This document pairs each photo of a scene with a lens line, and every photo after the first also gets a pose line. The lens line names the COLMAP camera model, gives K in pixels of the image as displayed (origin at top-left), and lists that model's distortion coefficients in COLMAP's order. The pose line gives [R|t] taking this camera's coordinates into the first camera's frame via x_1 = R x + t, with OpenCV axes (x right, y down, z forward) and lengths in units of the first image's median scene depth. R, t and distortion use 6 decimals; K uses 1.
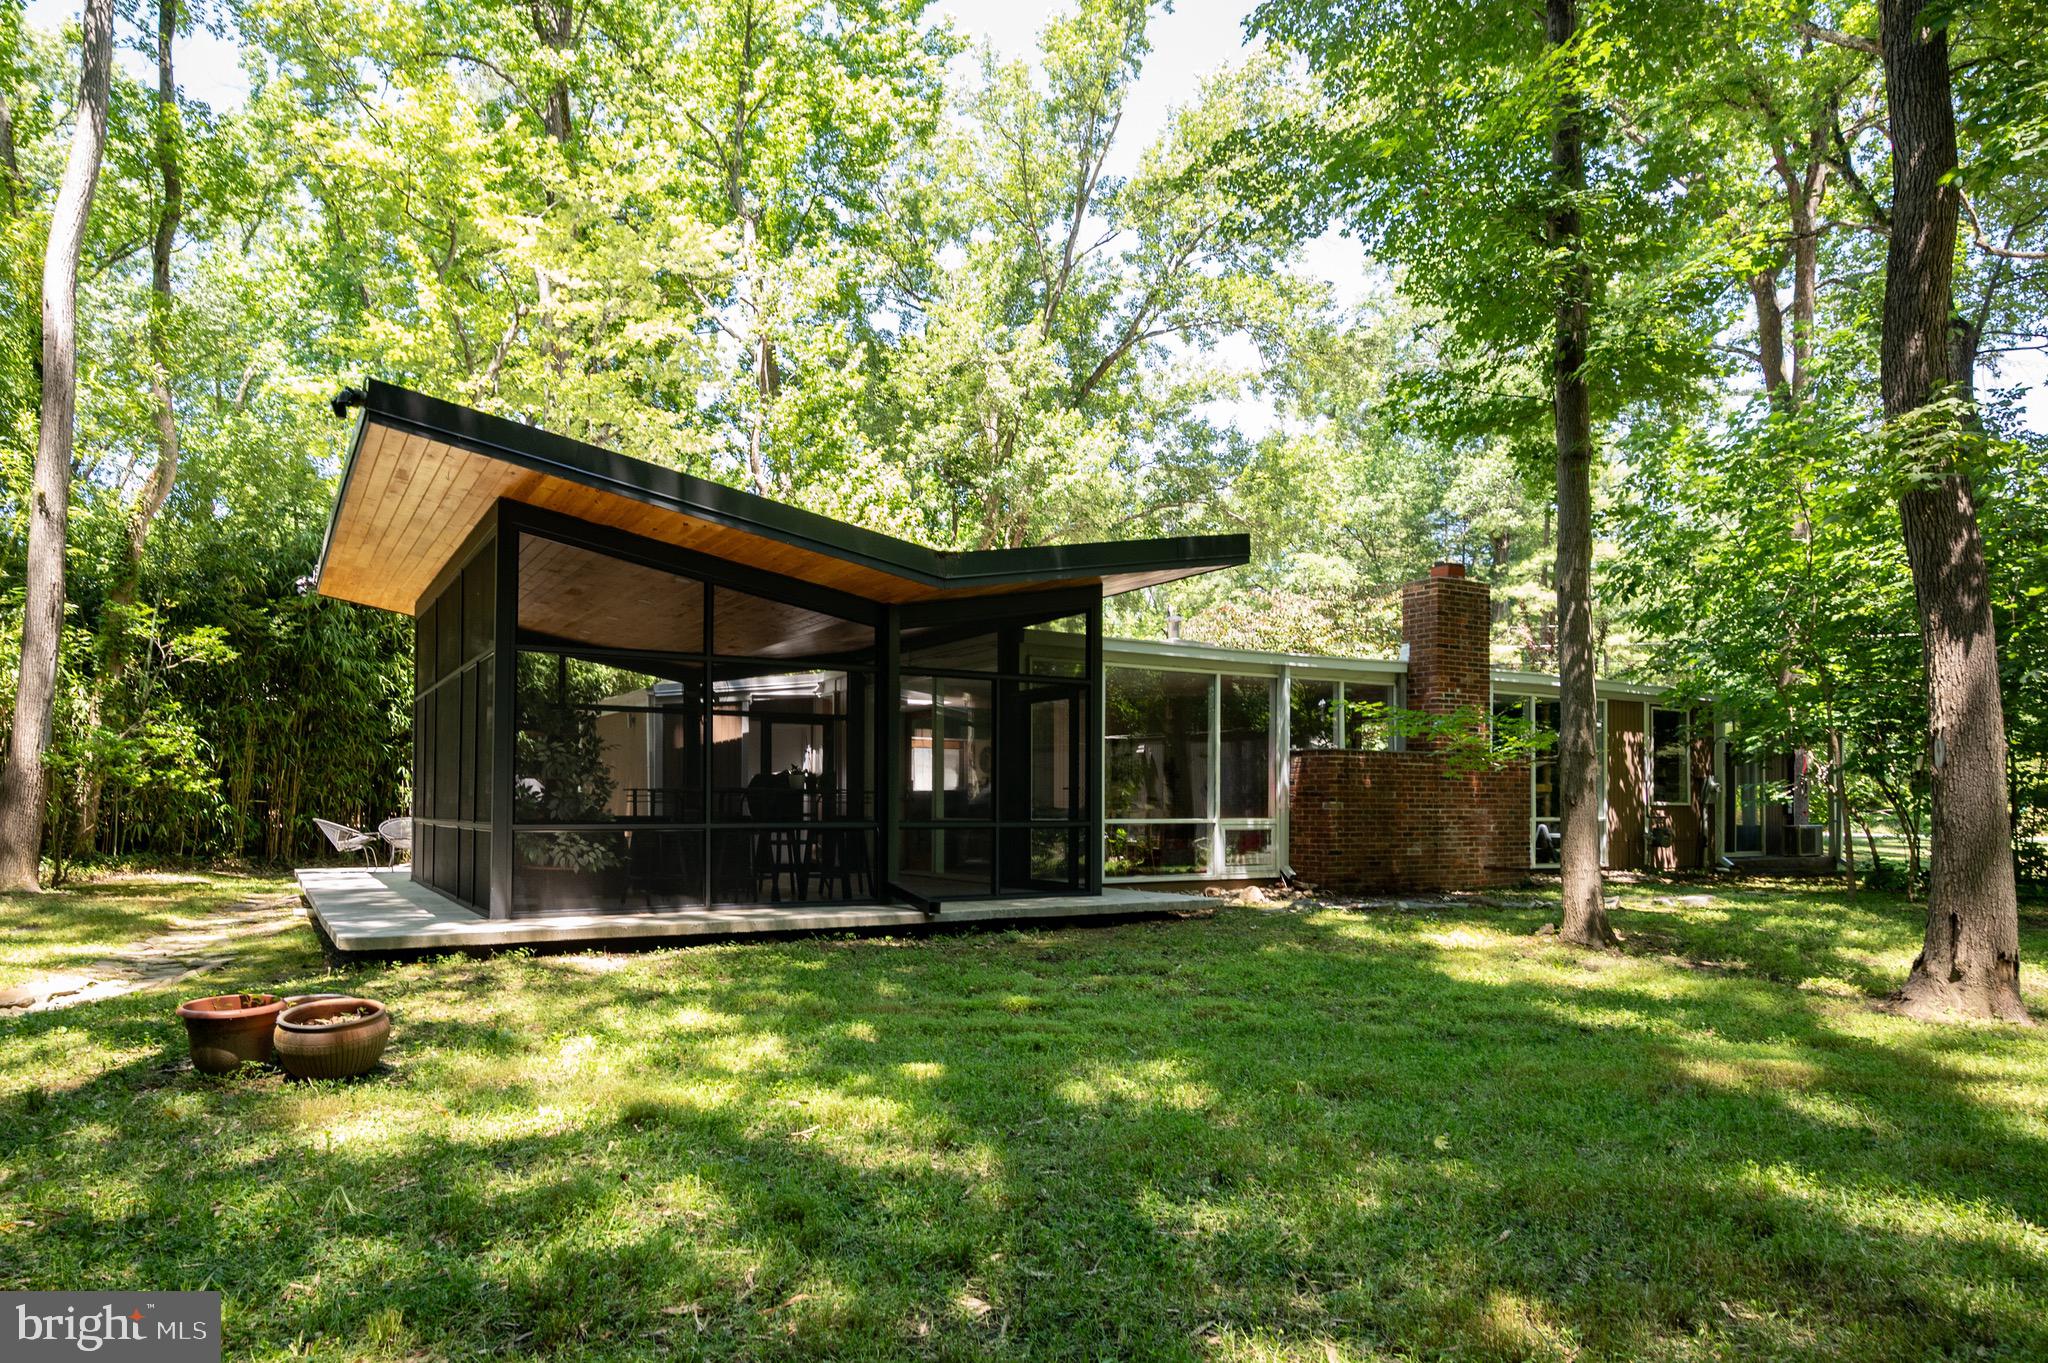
lens RADIAL K [[1228.2, 0, 941.2], [0, 1228.2, 795.6], [0, 0, 1]] dist [-0.006504, 0.000574]
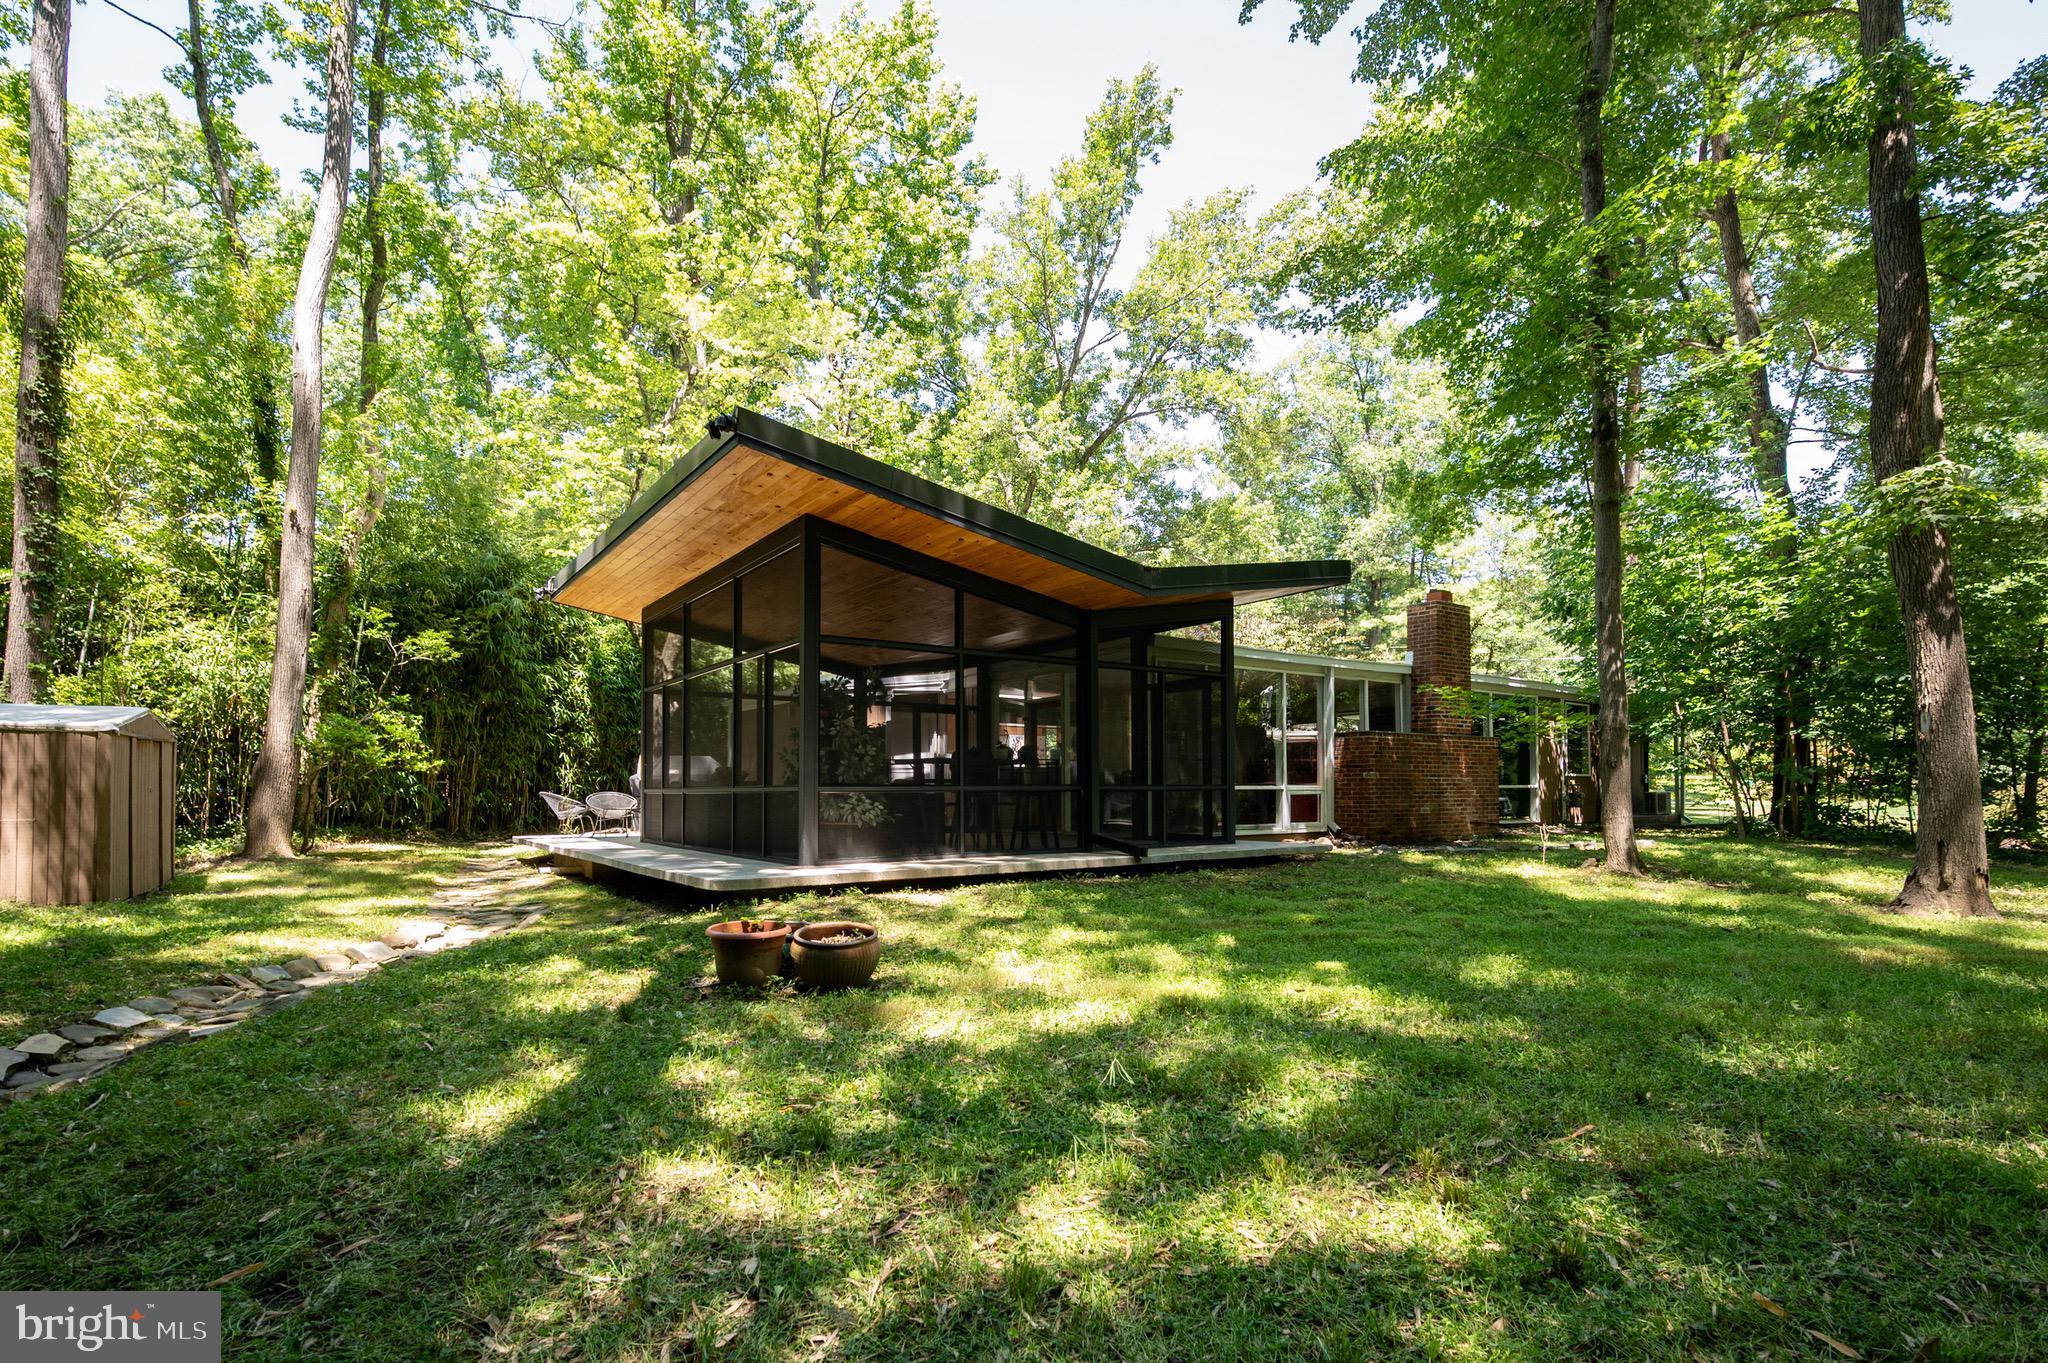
lens RADIAL K [[973.7, 0, 1024.3], [0, 973.7, 776.3], [0, 0, 1]] dist [-0.002692, -0.000469]
pose [[0.994162, -0.007049, 0.107670, -0.132377], [0.007596, 0.999960, -0.004672, 0.010055], [-0.107633, 0.005463, 0.994176, 0.016698]]
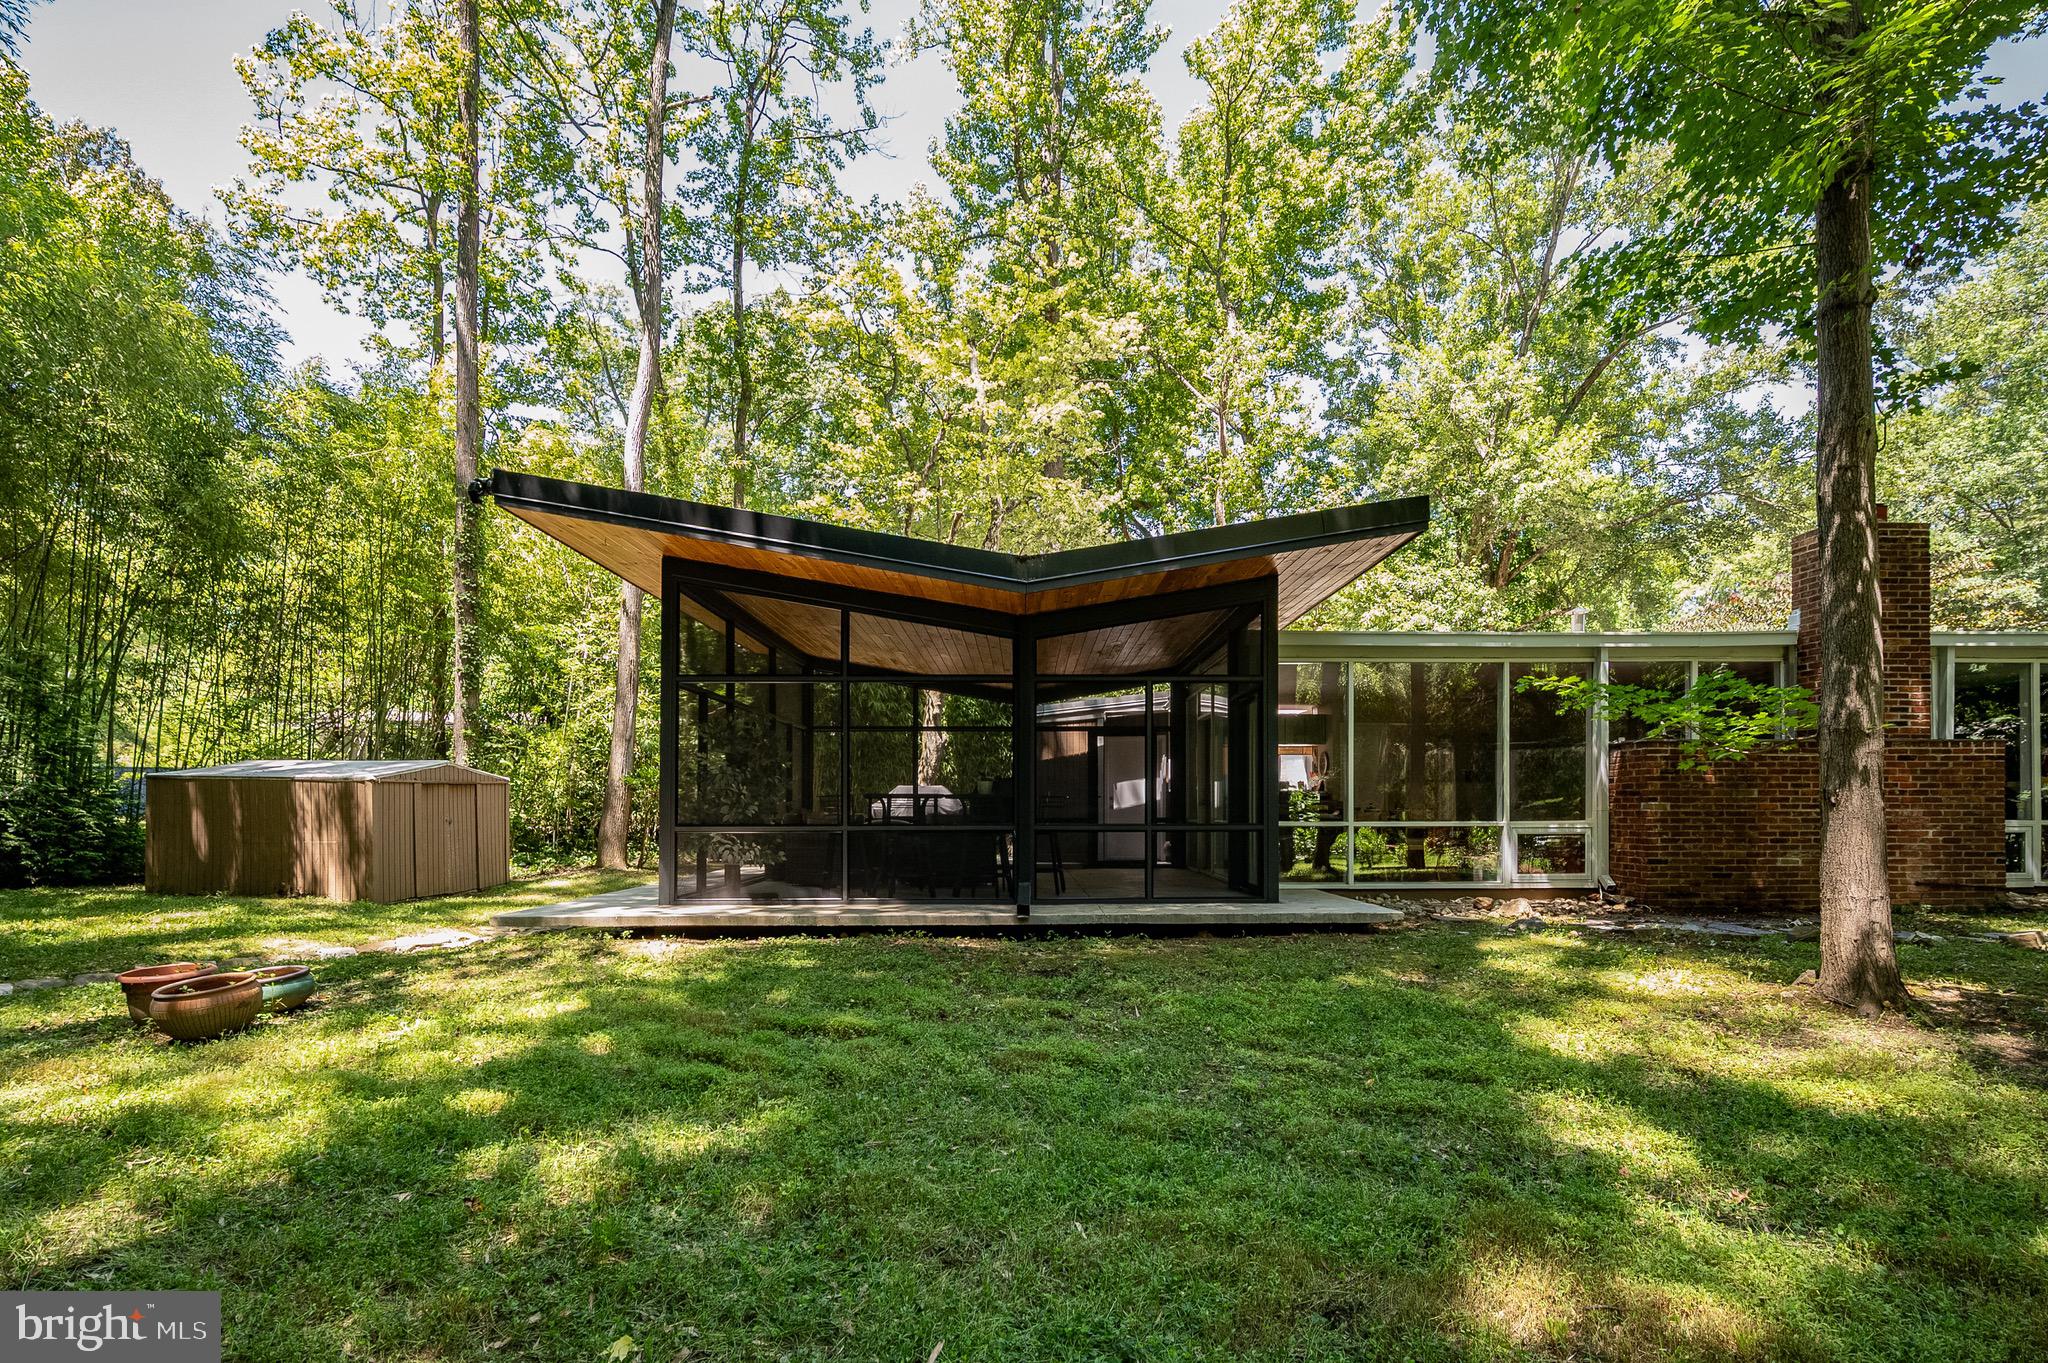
lens RADIAL K [[968.4, 0, 1028.3], [0, 968.4, 809.5], [0, 0, 1]] dist [-0.002543, -0.000671]
pose [[0.882579, -0.004648, -0.470142, 0.213921], [0.008920, 0.999937, 0.006860, 0.001632], [0.470080, -0.010248, 0.882564, 0.171294]]
